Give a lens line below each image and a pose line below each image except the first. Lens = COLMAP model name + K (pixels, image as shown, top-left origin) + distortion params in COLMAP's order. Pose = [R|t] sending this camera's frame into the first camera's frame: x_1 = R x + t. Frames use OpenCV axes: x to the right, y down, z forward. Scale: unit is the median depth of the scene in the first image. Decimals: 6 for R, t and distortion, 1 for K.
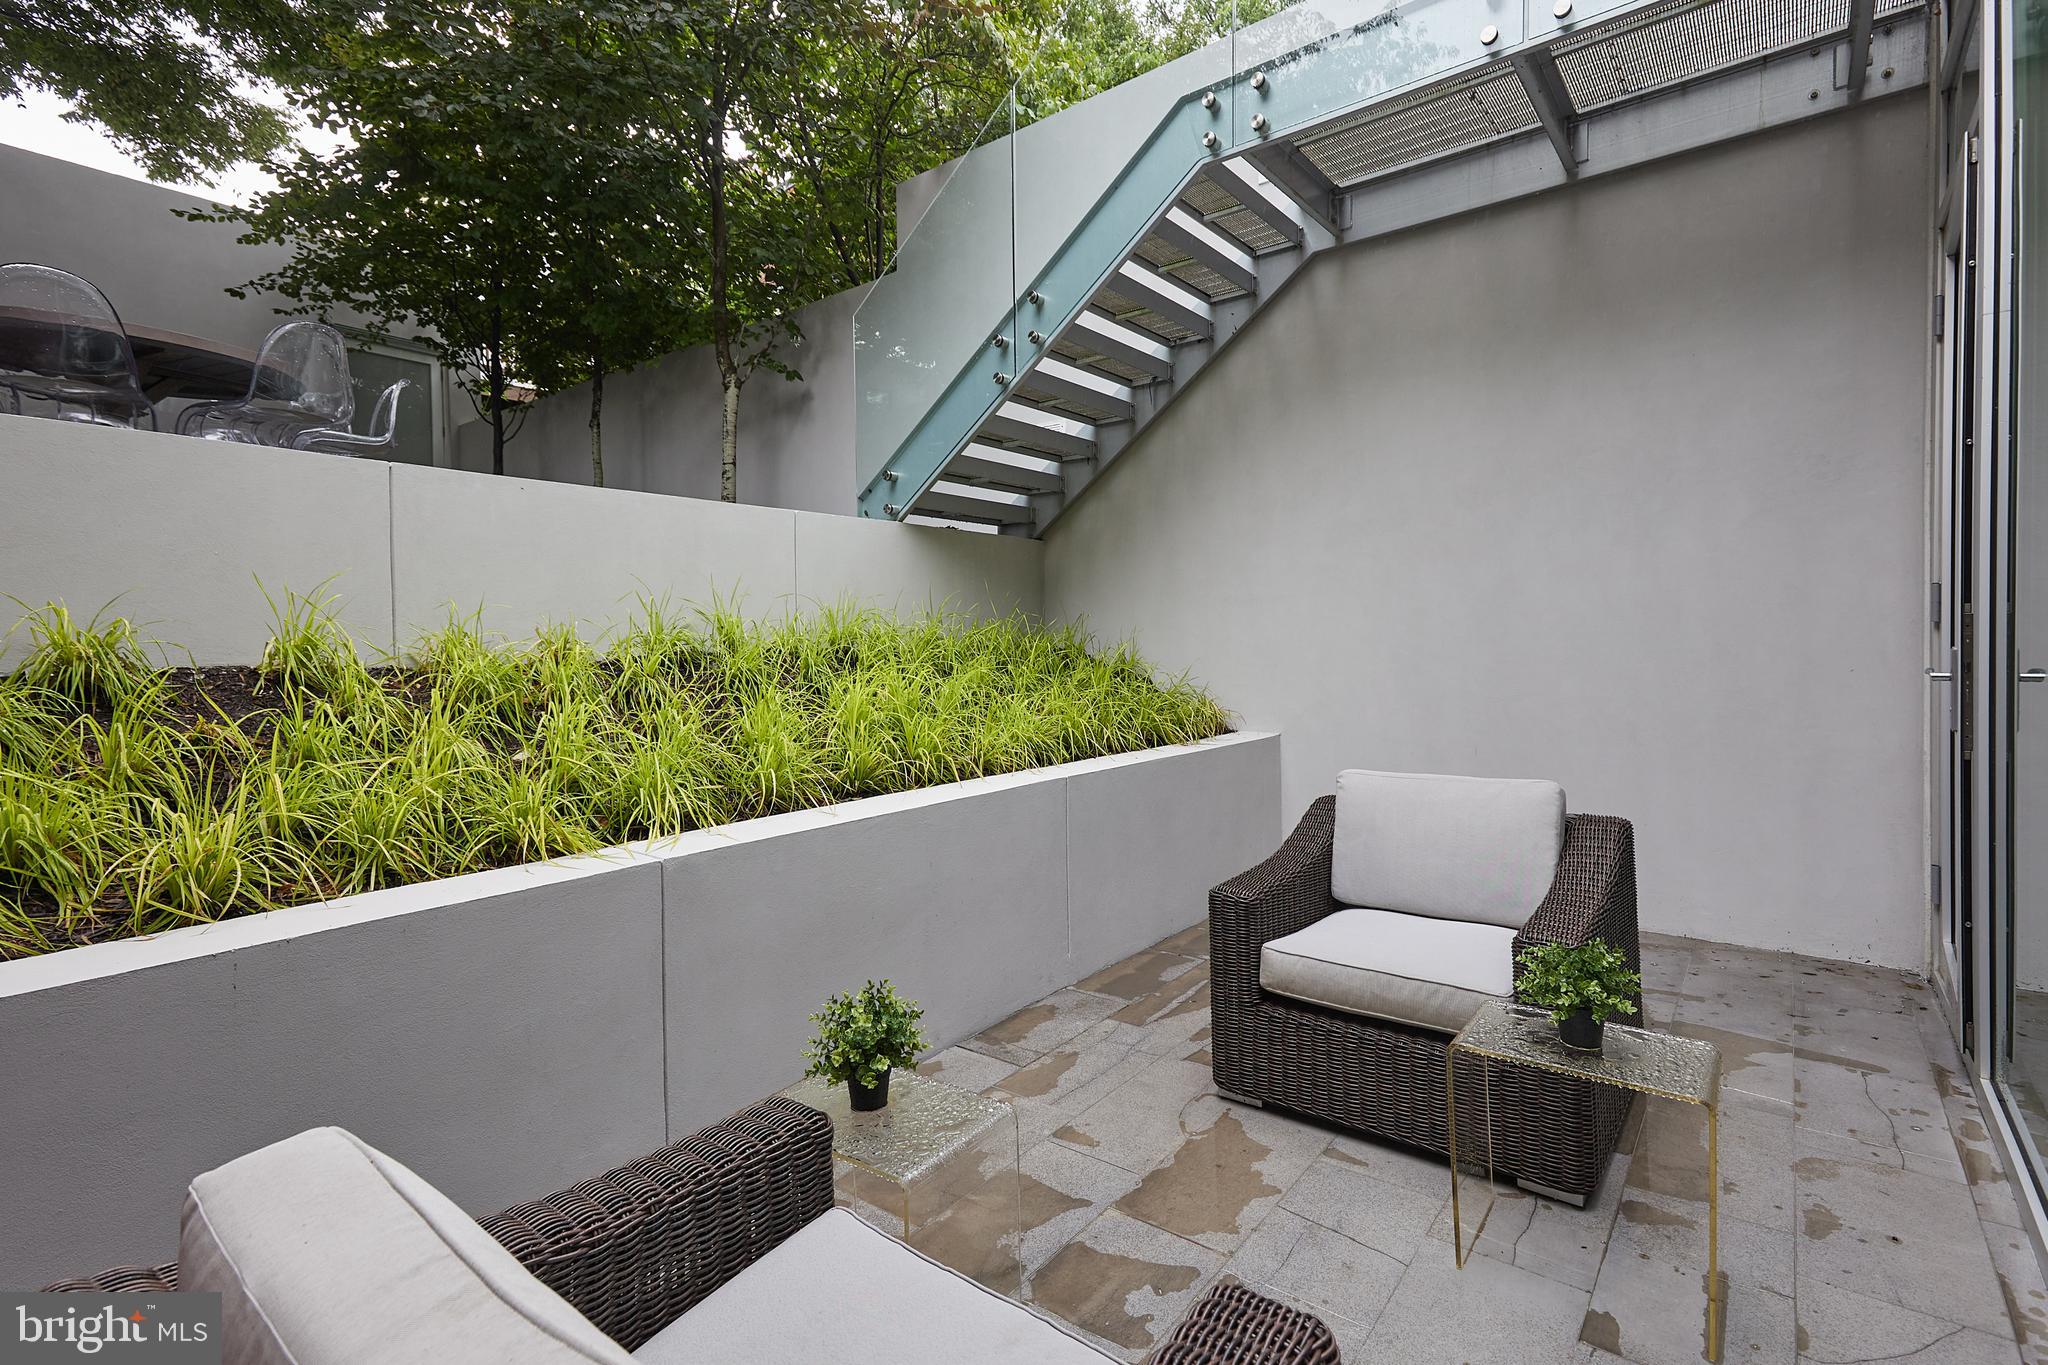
lens RADIAL K [[941.9, 0, 1024.0], [0, 941.9, 682.5], [0, 0, 1]] dist [-0.000671, -0.000138]
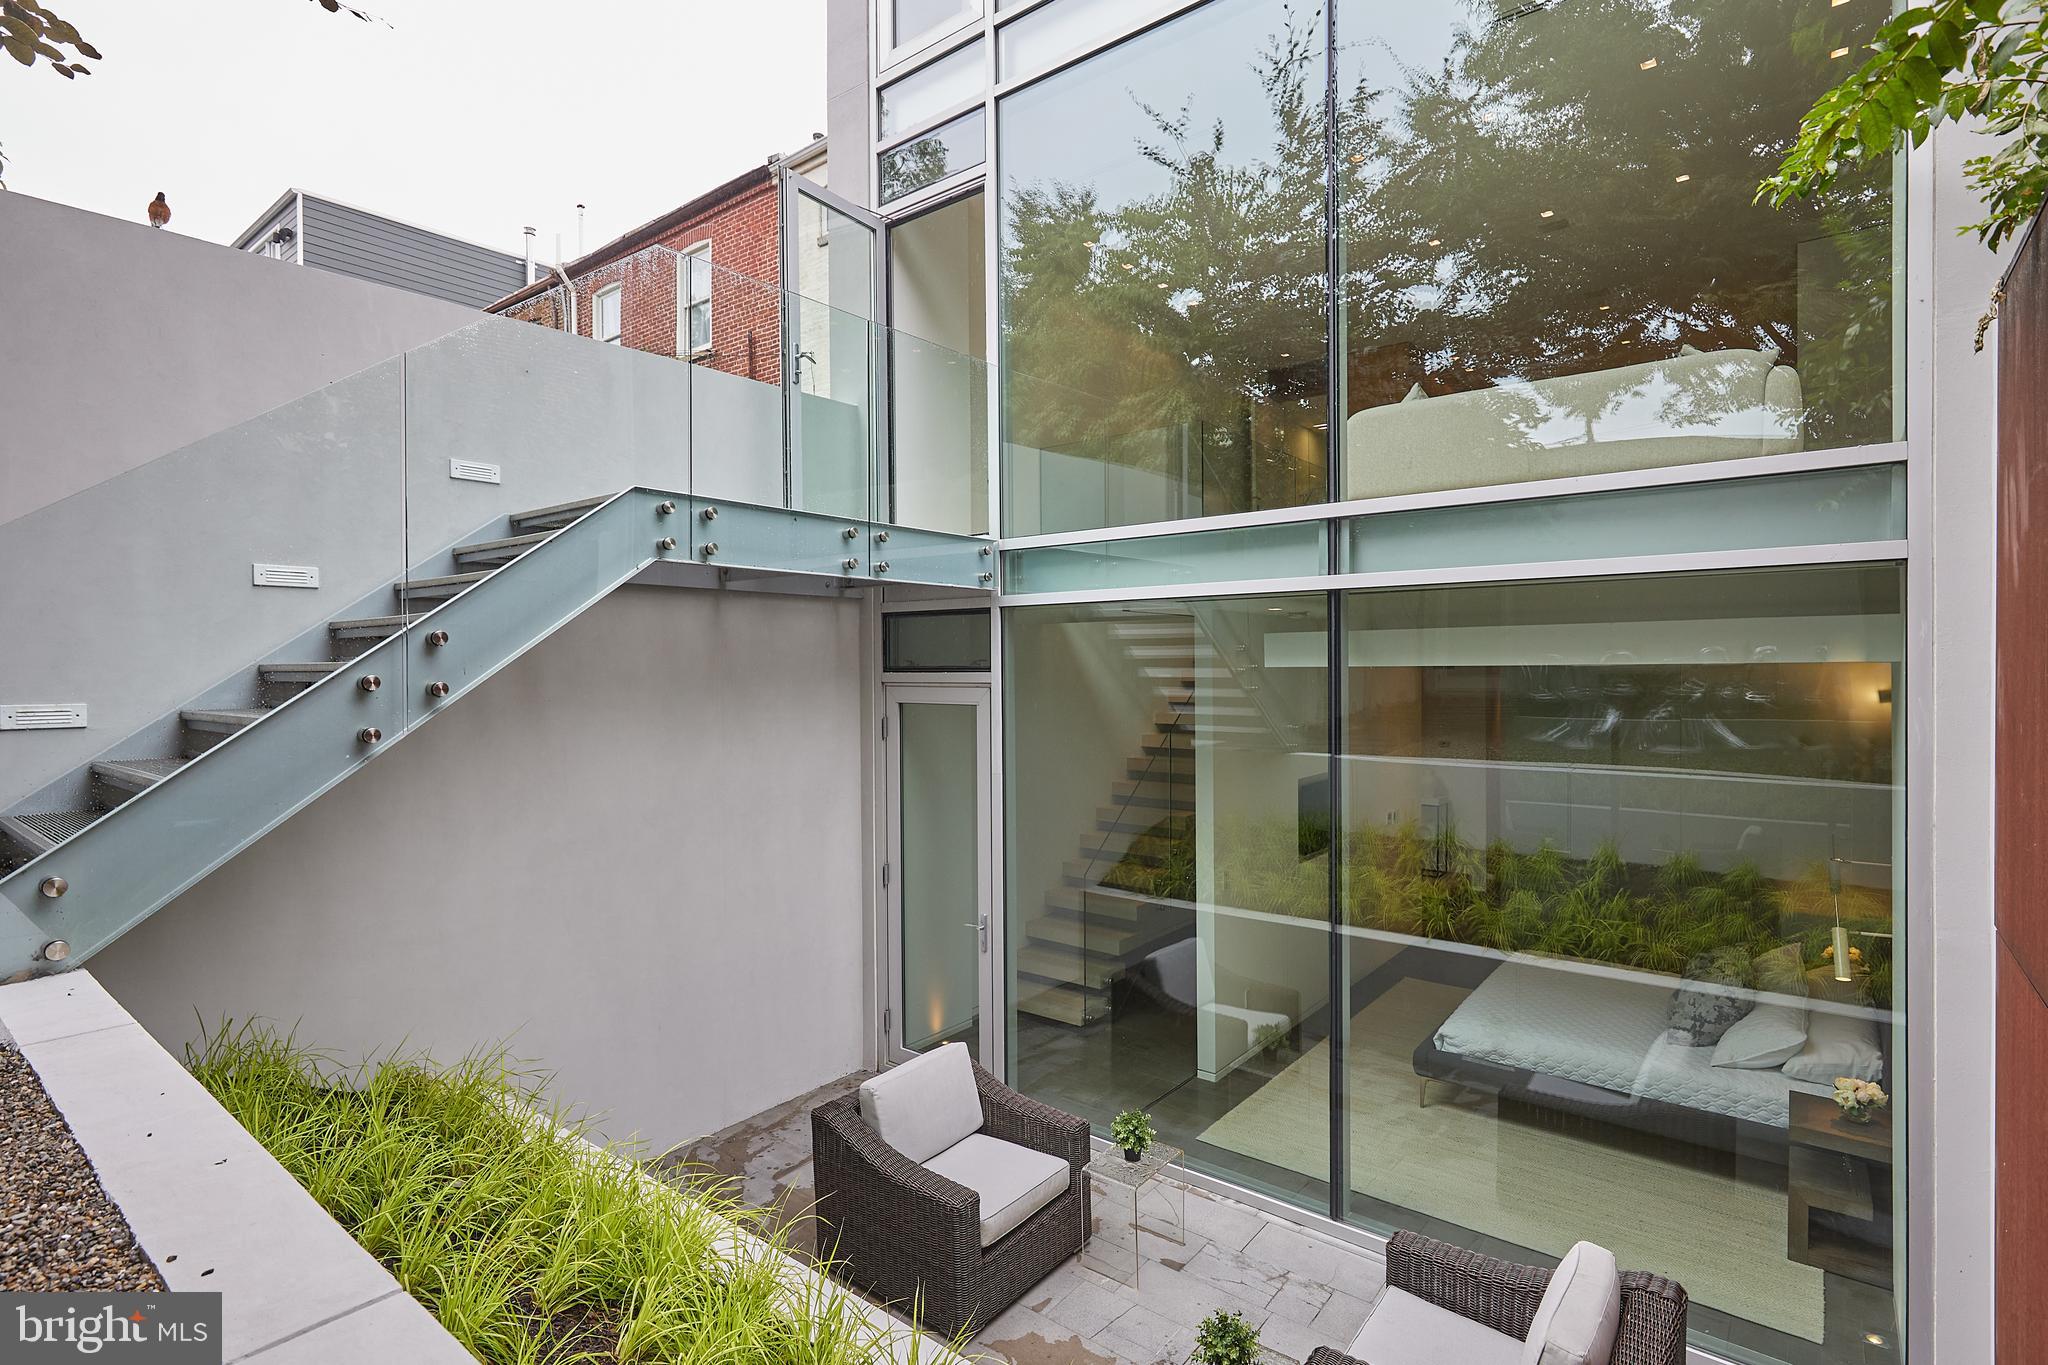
lens RADIAL K [[991.8, 0, 1024.0], [0, 991.8, 682.5], [0, 0, 1]] dist [0.003288, 0.000395]
pose [[-0.010409, -0.006672, 0.999924, -1.421213], [0.037645, 0.999266, 0.007060, -0.634858], [-0.999237, 0.037716, -0.010150, 0.946872]]
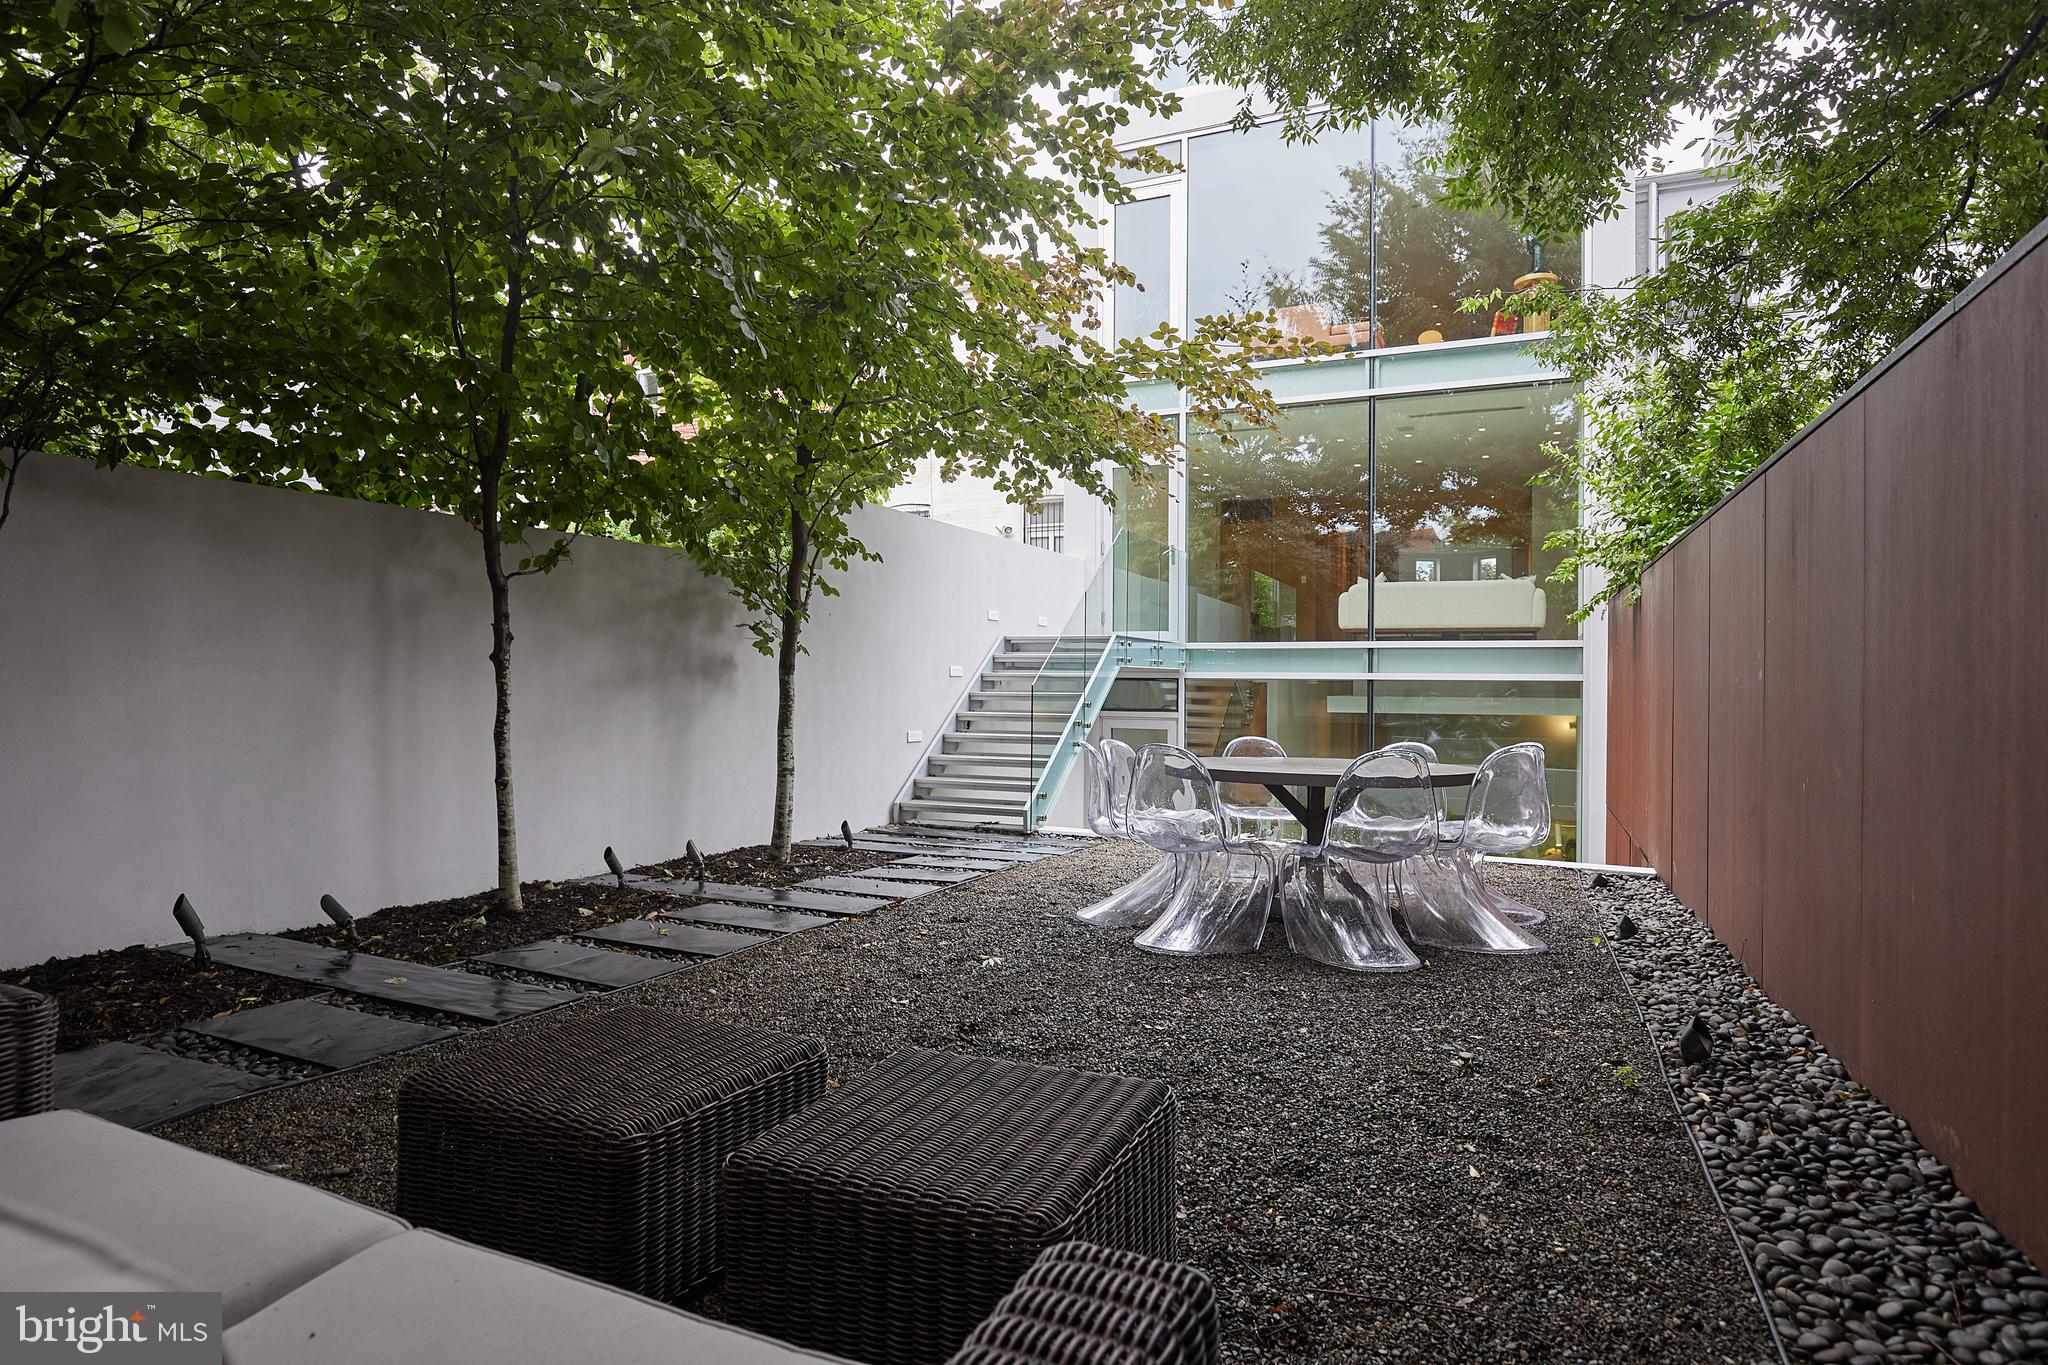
lens RADIAL K [[1105.0, 0, 1024.0], [0, 1105.0, 682.5], [0, 0, 1]] dist [-0.000885, -0.000089]
pose [[-0.262499, 0.004359, 0.964923, -3.776256], [0.021464, 0.999769, 0.001323, -0.805069], [-0.964694, 0.021058, -0.262531, 3.054050]]
